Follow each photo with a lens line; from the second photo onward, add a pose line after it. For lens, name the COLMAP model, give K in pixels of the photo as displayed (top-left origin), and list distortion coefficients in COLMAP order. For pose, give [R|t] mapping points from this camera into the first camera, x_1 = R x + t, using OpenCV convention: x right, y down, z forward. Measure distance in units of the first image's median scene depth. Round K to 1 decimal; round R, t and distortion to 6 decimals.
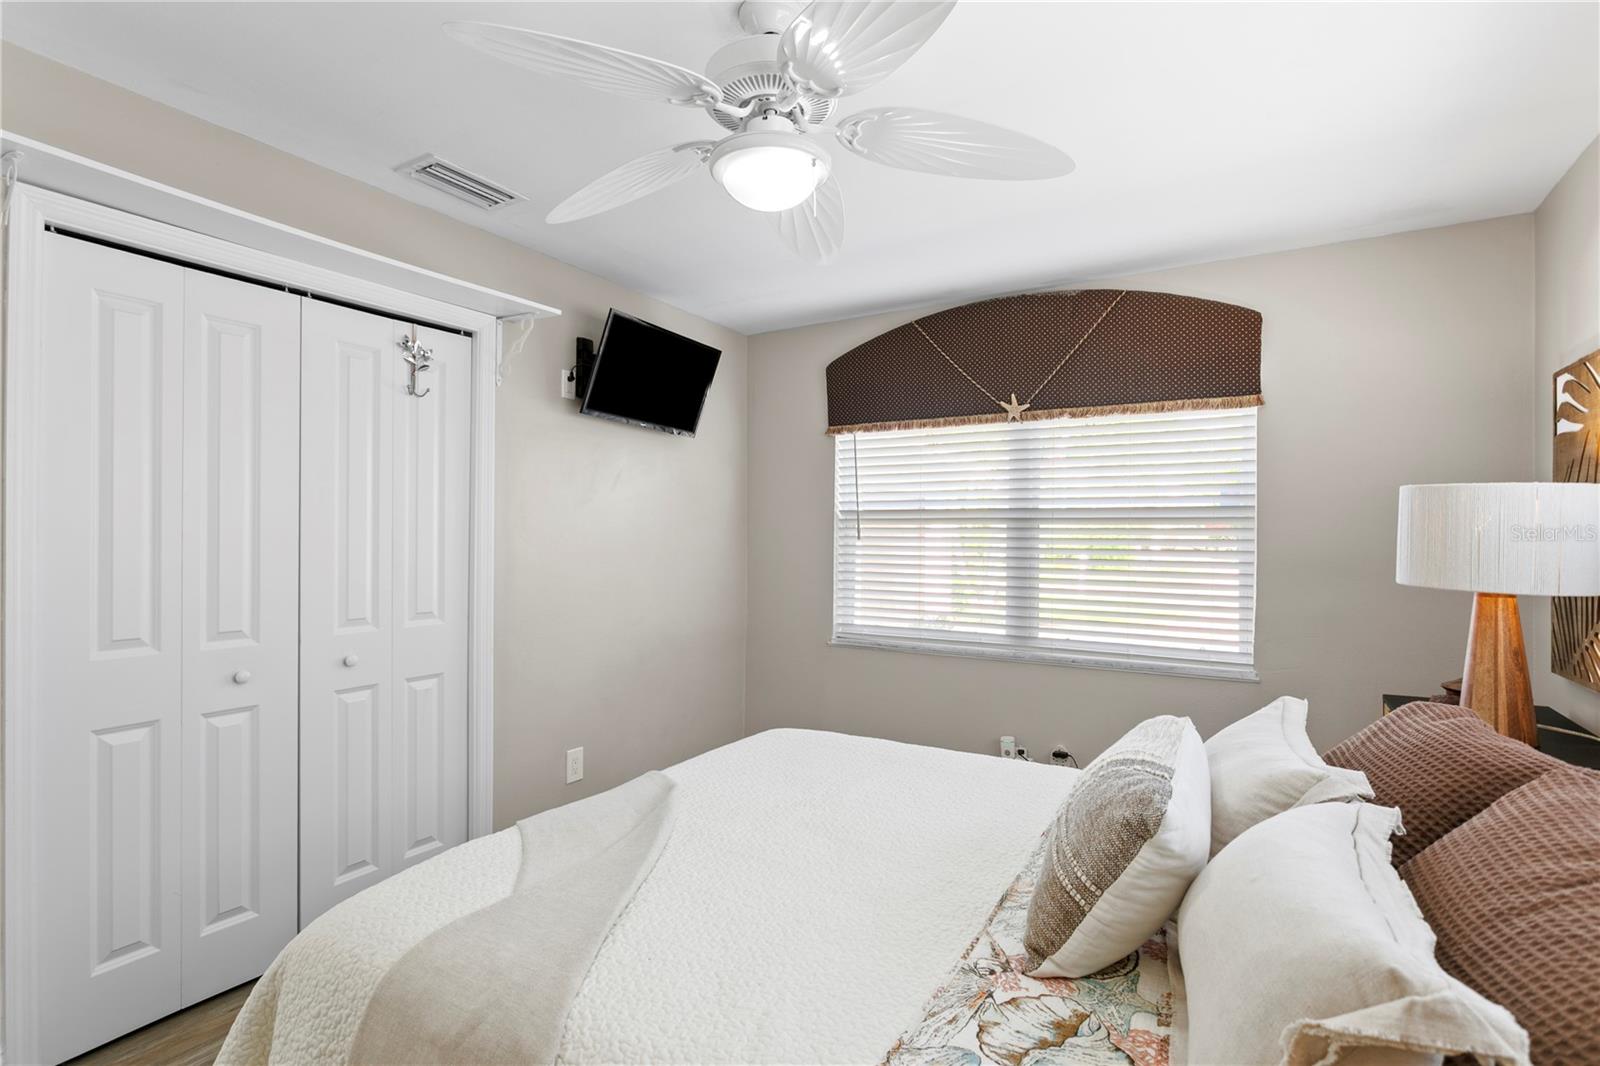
lens RADIAL K [[818.1, 0, 782.8], [0, 818.1, 532.3], [0, 0, 1]] dist [0.002461, 0.002769]
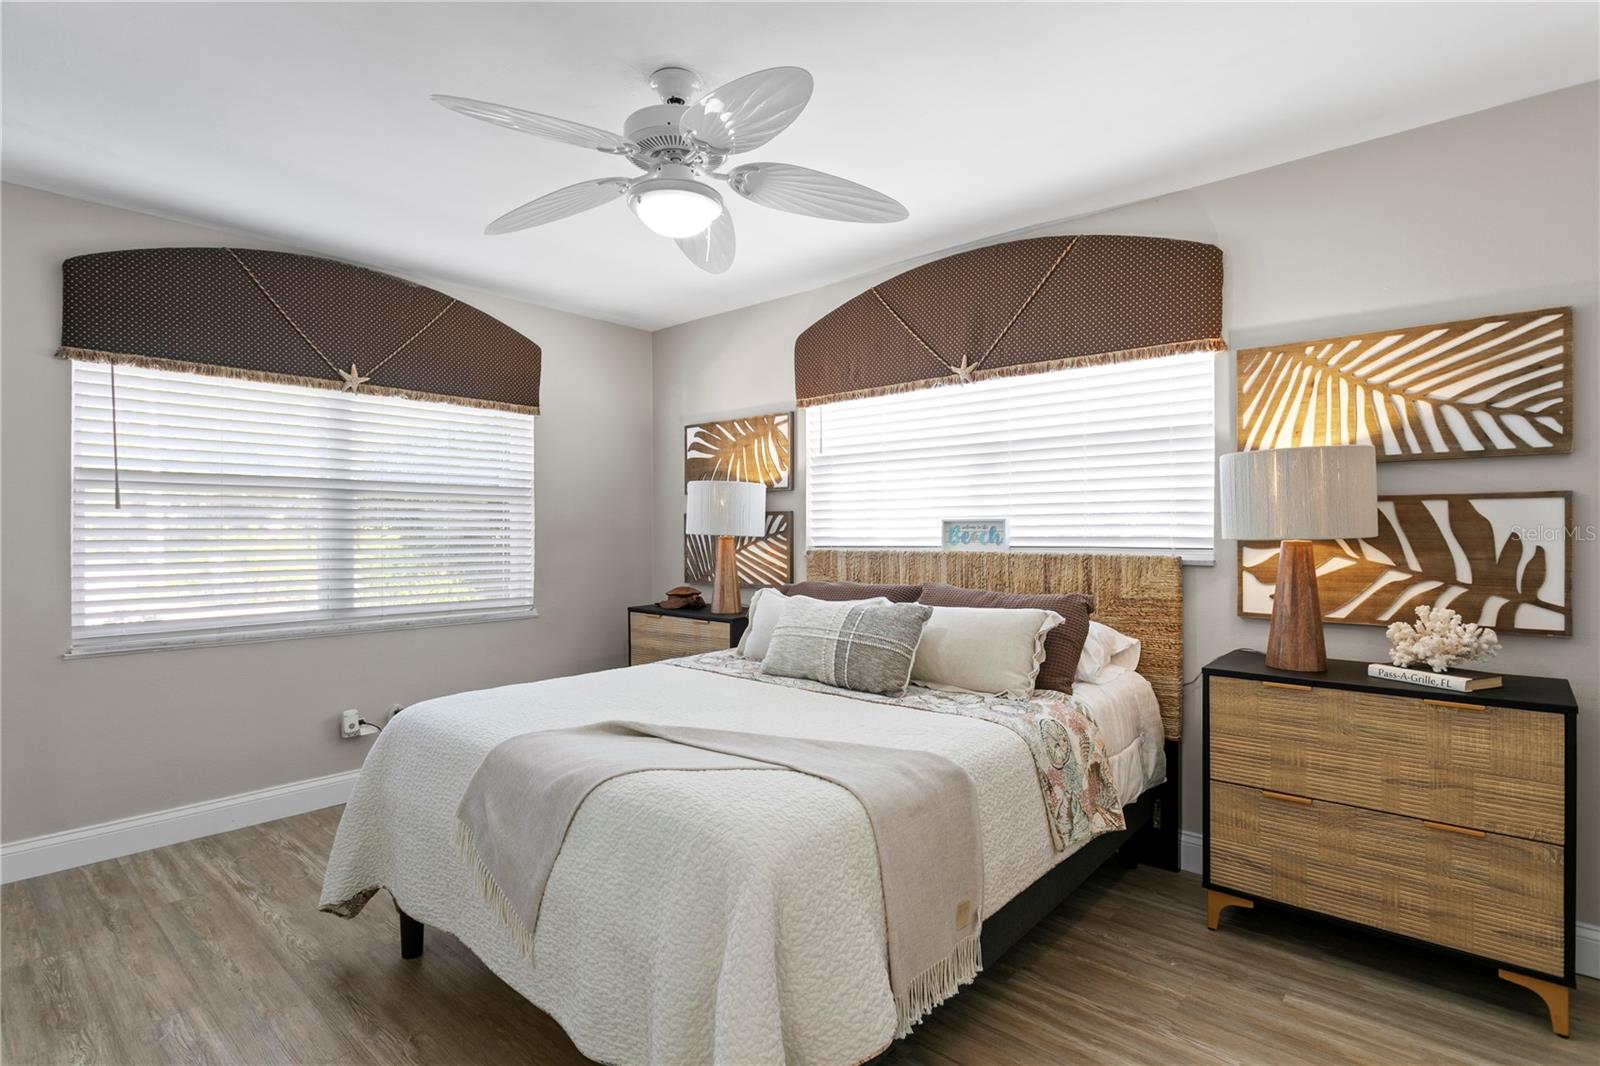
lens RADIAL K [[818.1, 0, 782.8], [0, 818.1, 532.3], [0, 0, 1]] dist [0.002461, 0.002769]
pose [[0.162906, -0.009966, 0.986591, -0.612167], [-0.004654, 0.999930, 0.010870, 0.021604], [-0.986631, -0.006363, 0.162848, 0.319434]]
